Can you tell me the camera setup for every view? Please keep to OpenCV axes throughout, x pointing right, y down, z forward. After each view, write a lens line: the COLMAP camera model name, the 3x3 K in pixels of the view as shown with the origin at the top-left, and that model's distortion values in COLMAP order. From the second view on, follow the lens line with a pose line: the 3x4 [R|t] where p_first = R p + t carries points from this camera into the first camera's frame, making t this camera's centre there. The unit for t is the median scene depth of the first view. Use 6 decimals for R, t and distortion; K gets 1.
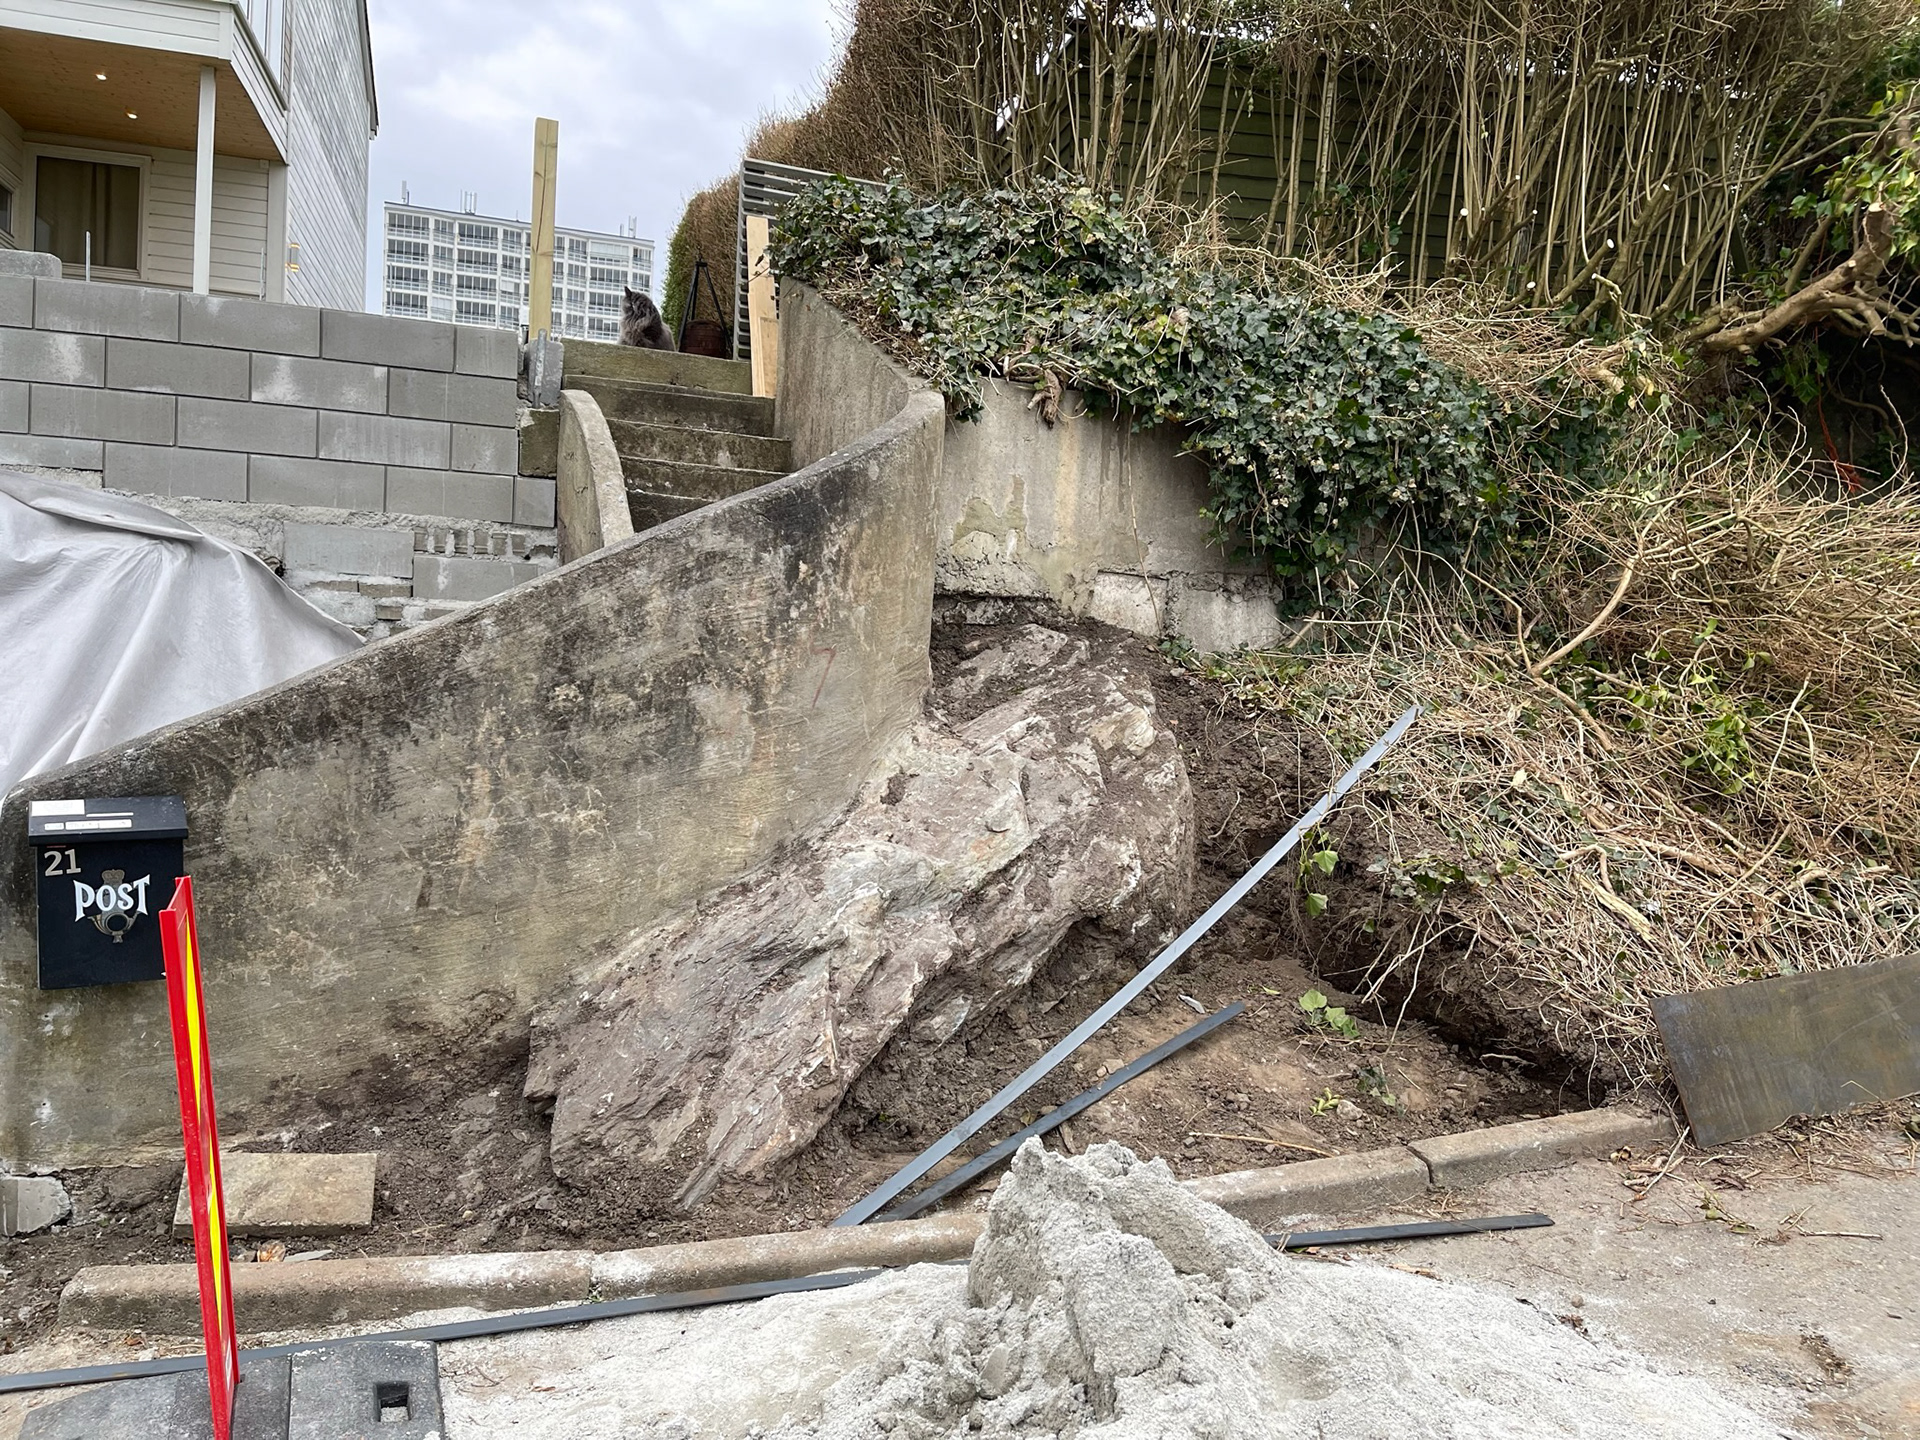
lens RADIAL K [[1441.1, 0, 960.0], [0, 1441.1, 720.0], [0, 0, 1]] dist [0.065852, -0.062355]
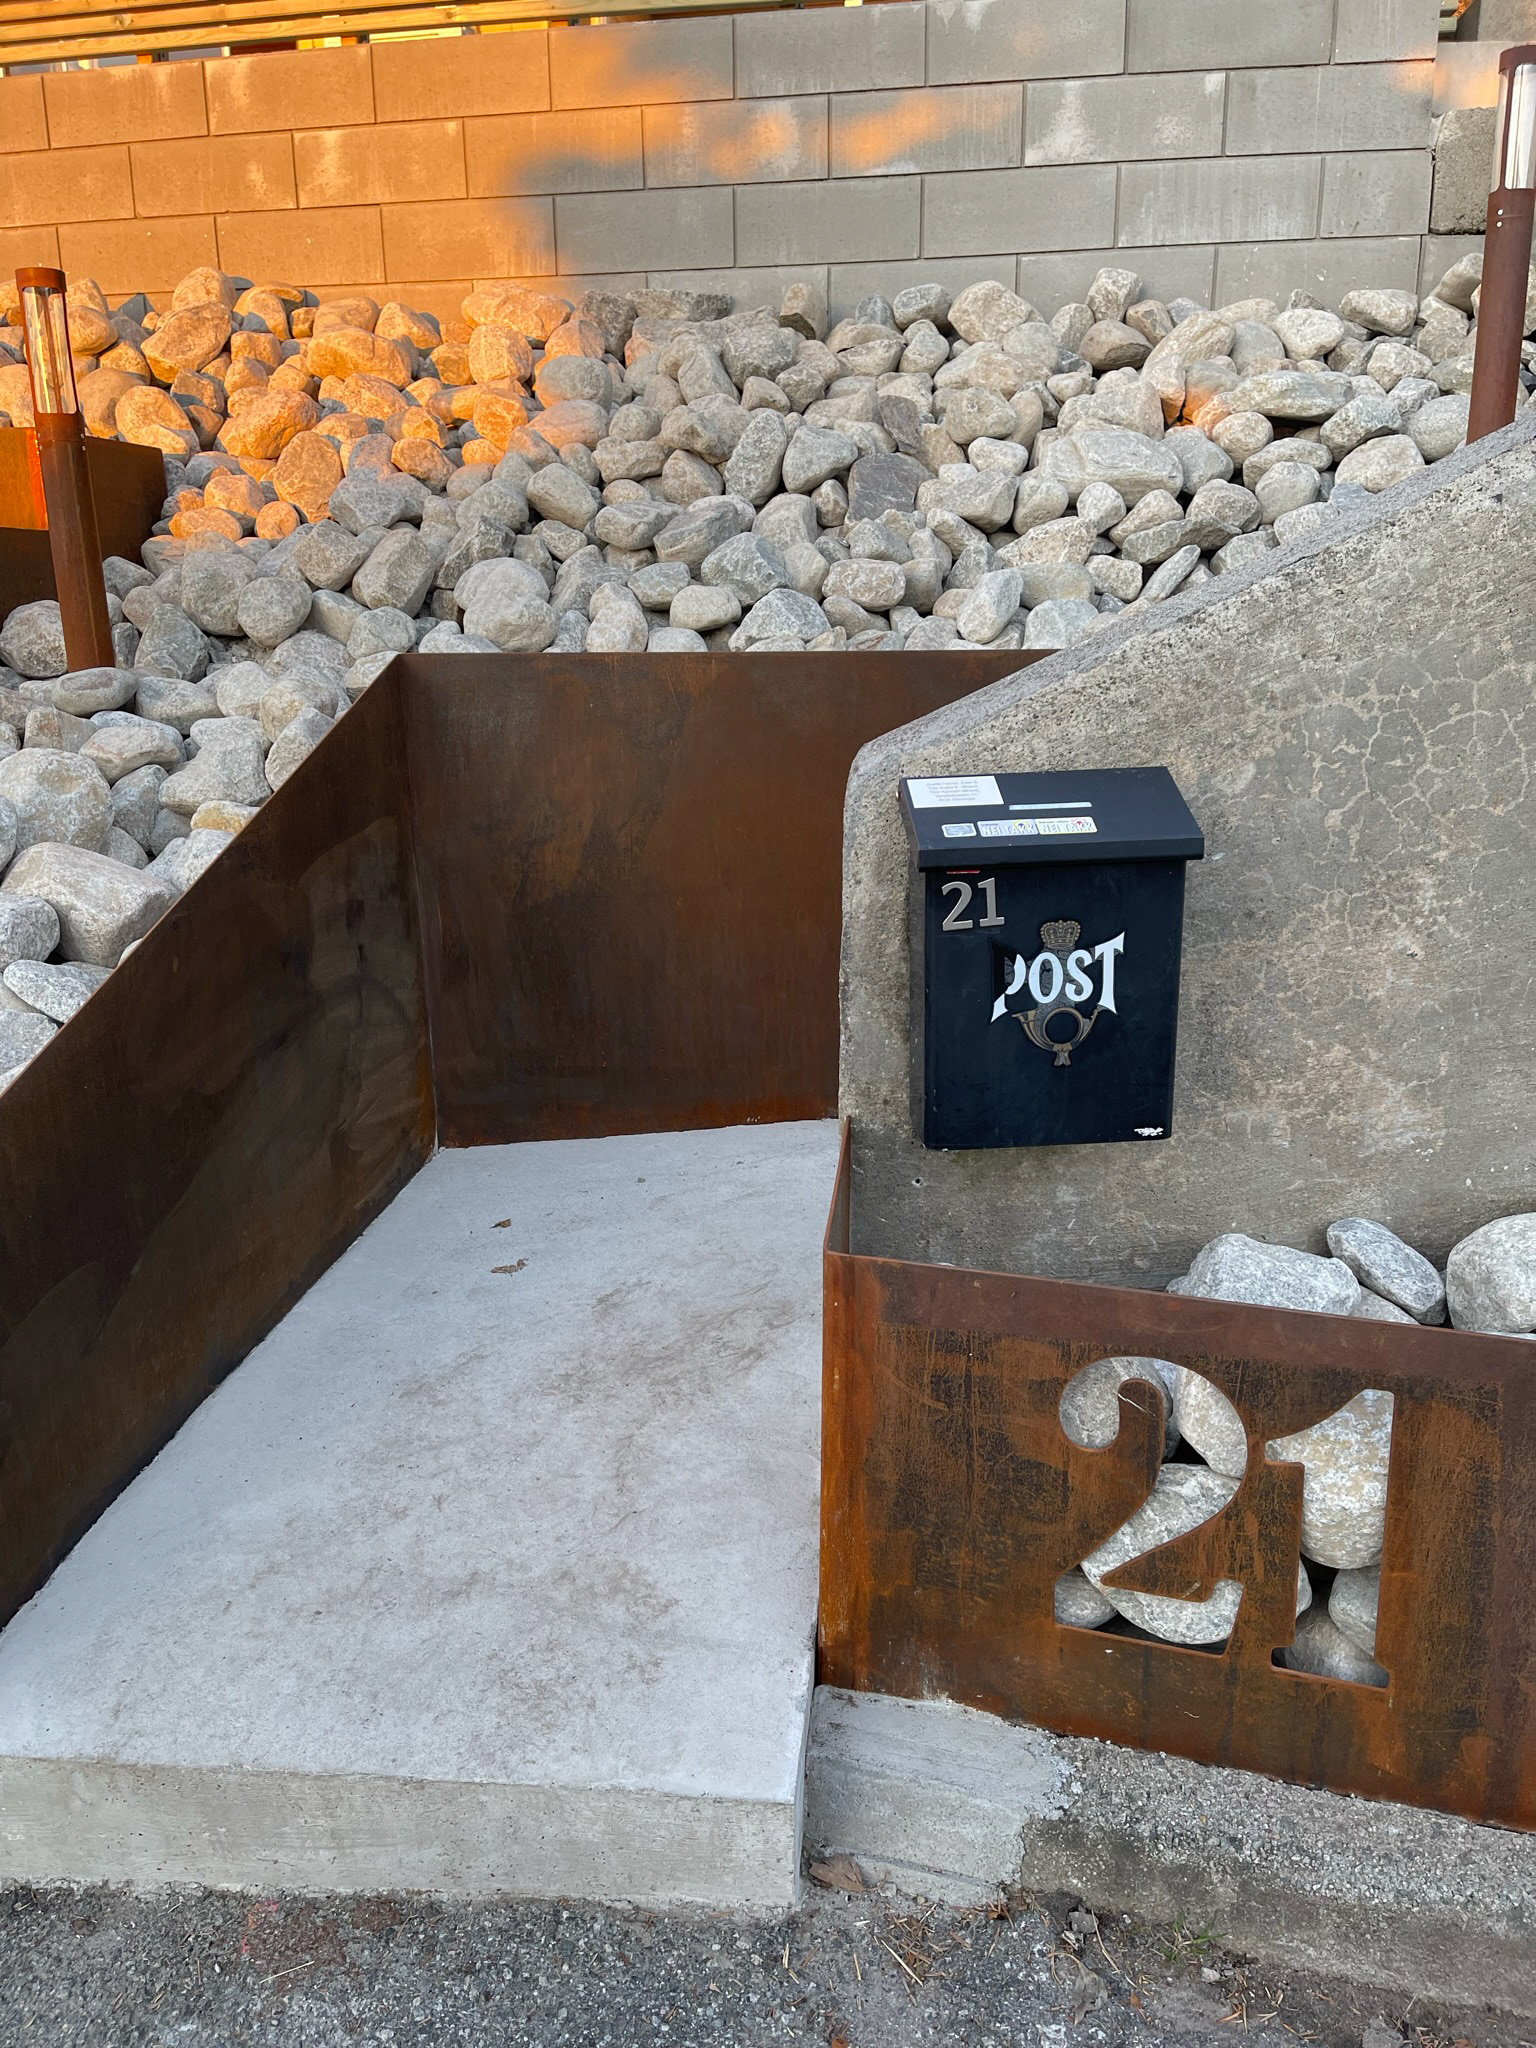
lens RADIAL K [[1538.9, 0, 778.6], [0, 1538.9, 1037.6], [0, 0, 1]] dist [0.074365, -0.098450]
pose [[0.879902, 0.070191, -0.469942, -0.328382], [0.029086, 0.979217, 0.200717, 0.027419], [0.474264, -0.190280, 0.859574, 0.400243]]
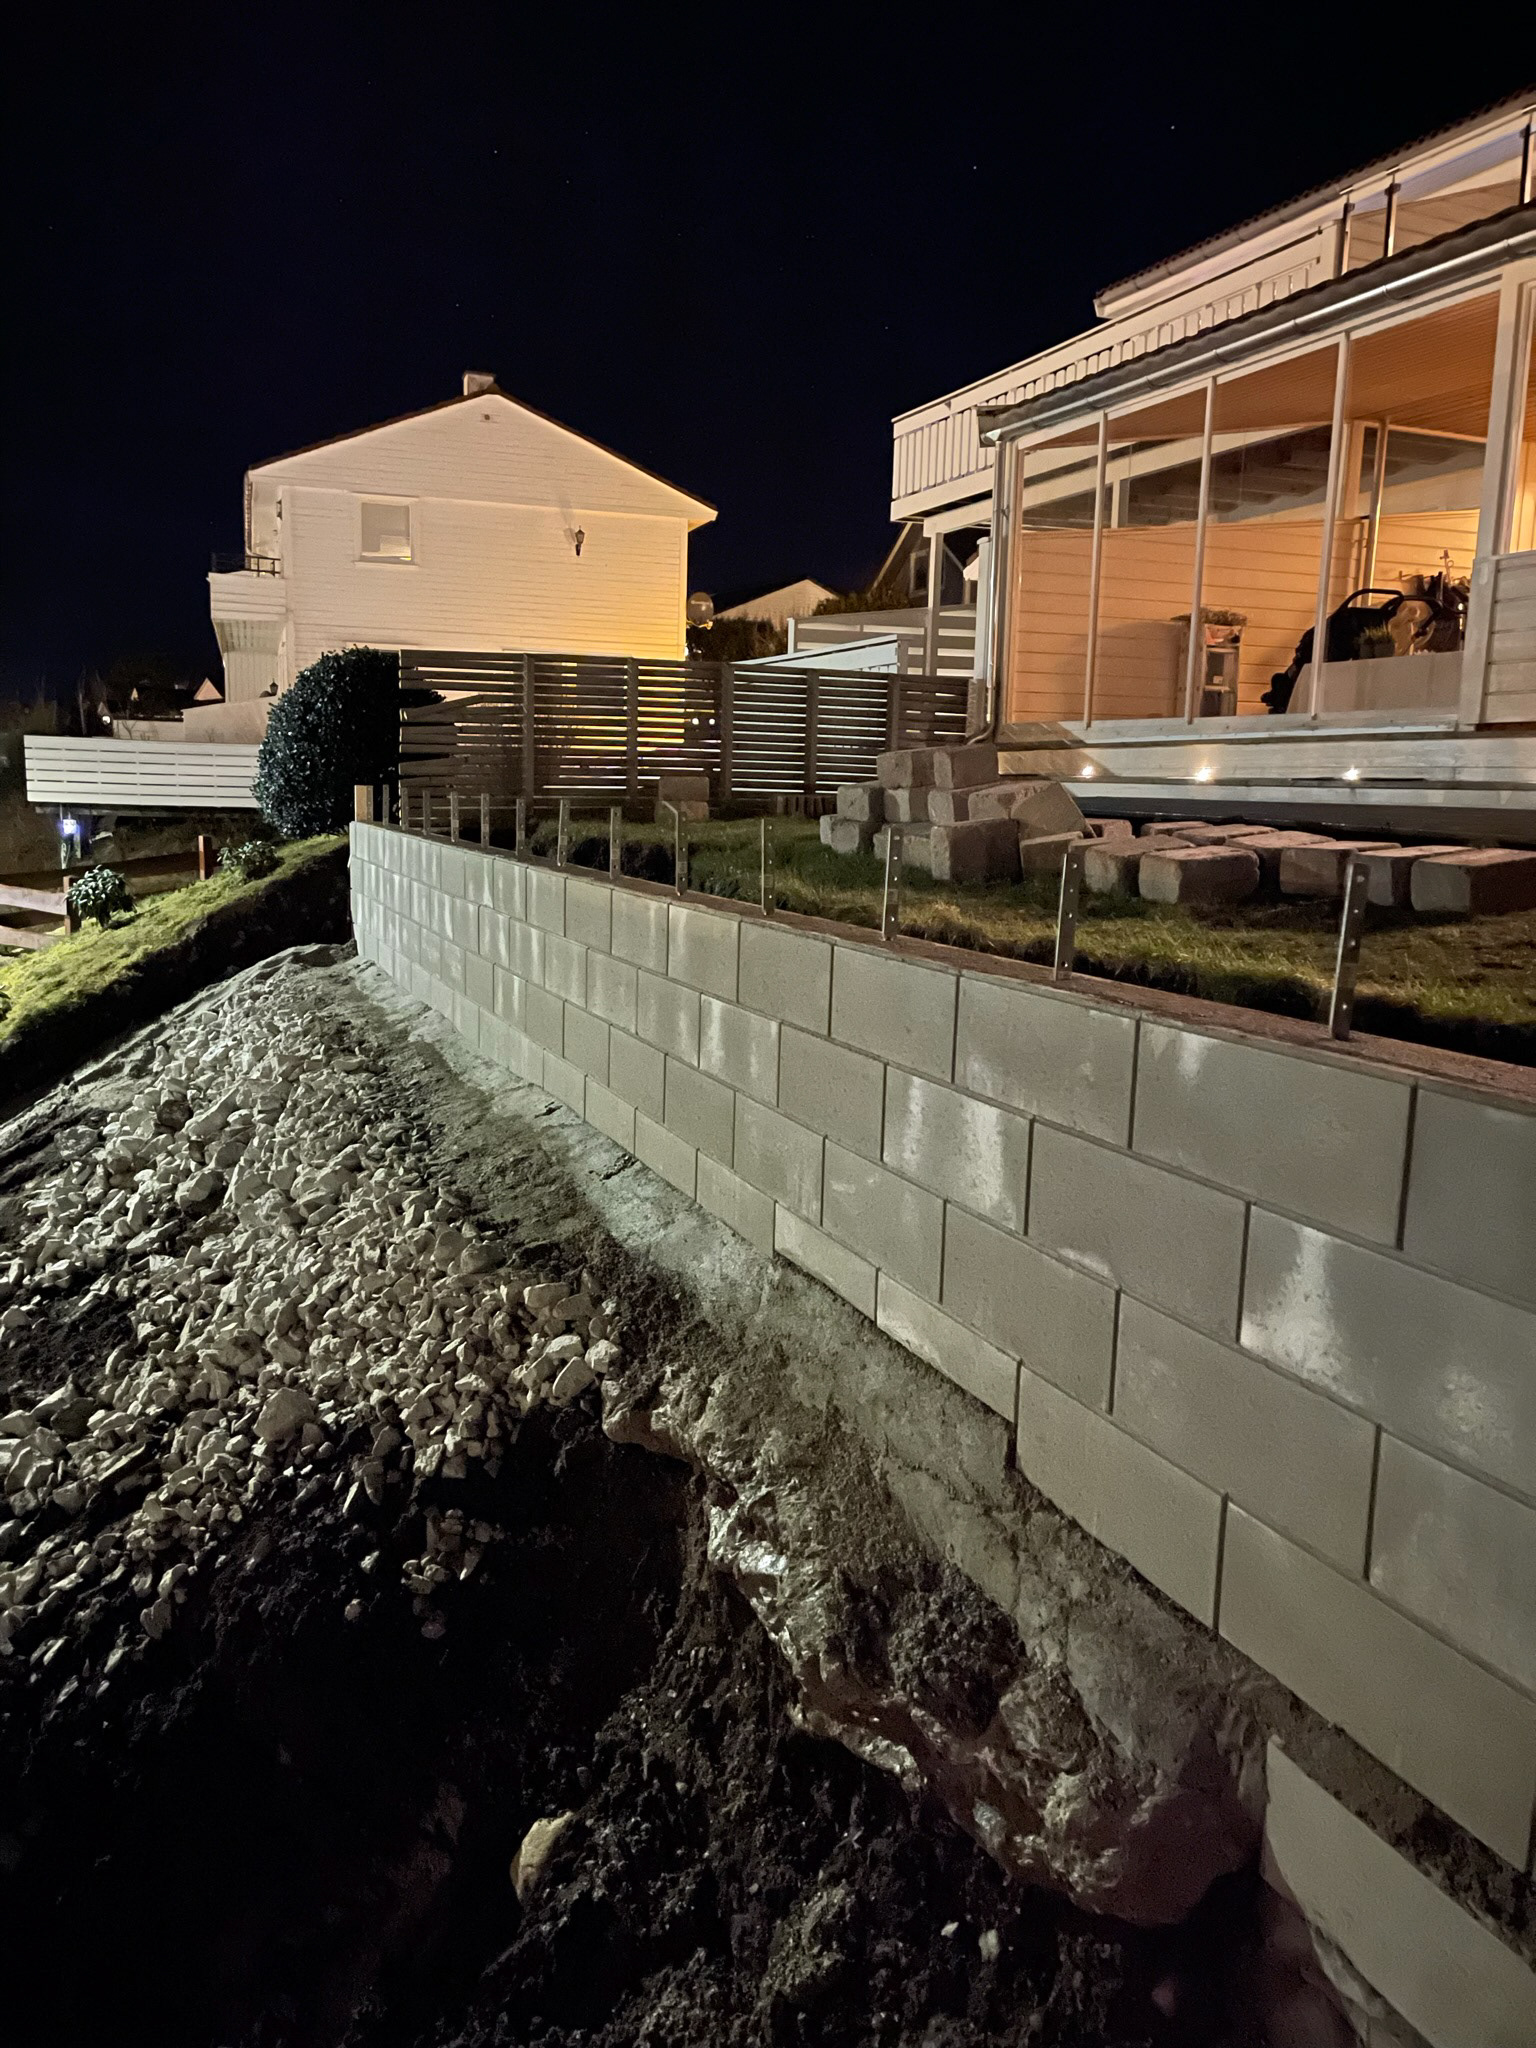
lens RADIAL K [[1534.4, 0, 768.0], [0, 1534.4, 1024.0], [0, 0, 1]] dist [0.076000, -0.087480]
pose [[0.096993, 0.099189, -0.990330, -0.232240], [-0.089979, 0.991821, 0.090525, -0.448605], [0.991209, 0.080329, 0.105125, 1.232036]]
